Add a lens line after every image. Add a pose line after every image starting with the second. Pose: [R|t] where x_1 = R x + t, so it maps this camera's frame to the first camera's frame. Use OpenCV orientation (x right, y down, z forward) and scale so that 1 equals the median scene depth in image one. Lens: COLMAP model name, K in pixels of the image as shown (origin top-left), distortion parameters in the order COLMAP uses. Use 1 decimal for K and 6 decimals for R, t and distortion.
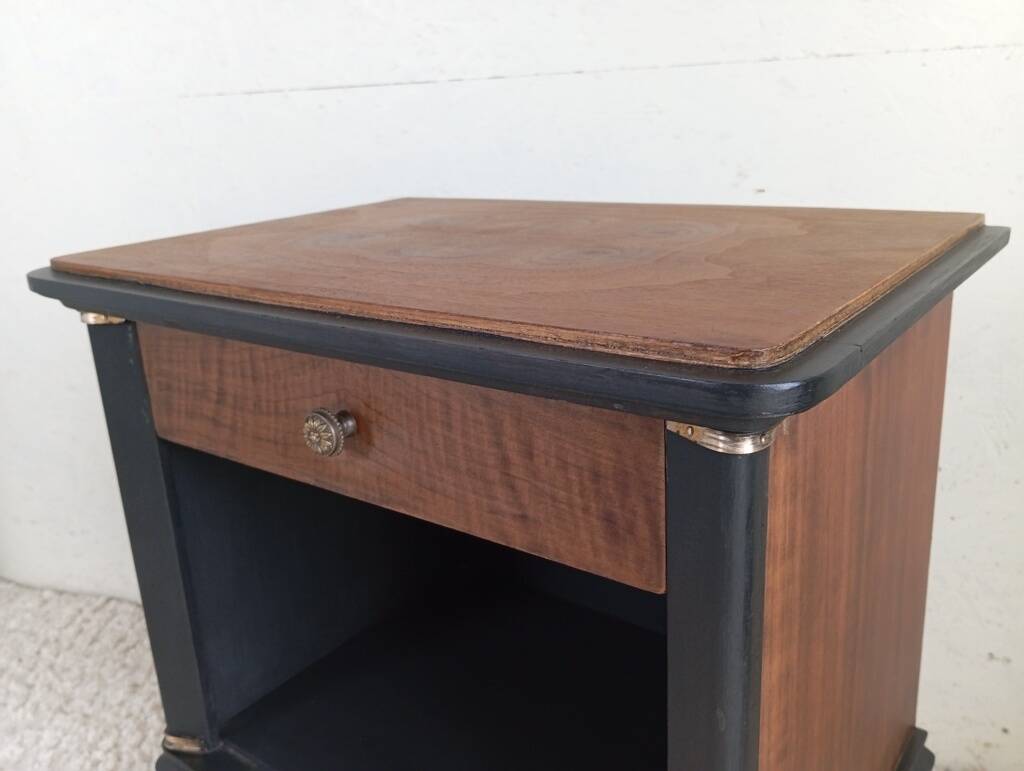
lens RADIAL K [[890.9, 0, 502.3], [0, 890.9, 379.7], [0, 0, 1]] dist [0.056119, -0.070630]
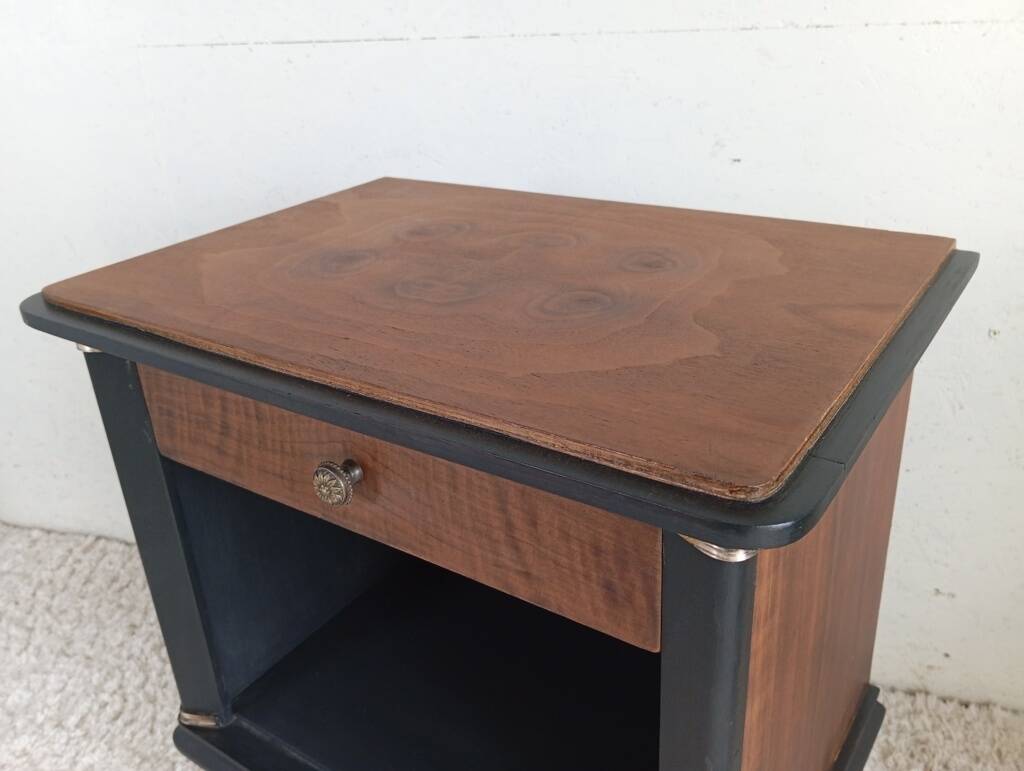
lens RADIAL K [[890.9, 0, 502.3], [0, 890.9, 379.7], [0, 0, 1]] dist [0.056119, -0.070630]
pose [[0.998944, -0.021077, 0.040836, -0.037397], [0.015319, 0.990520, 0.136509, -0.186102], [-0.043326, -0.135739, 0.989797, -0.031705]]
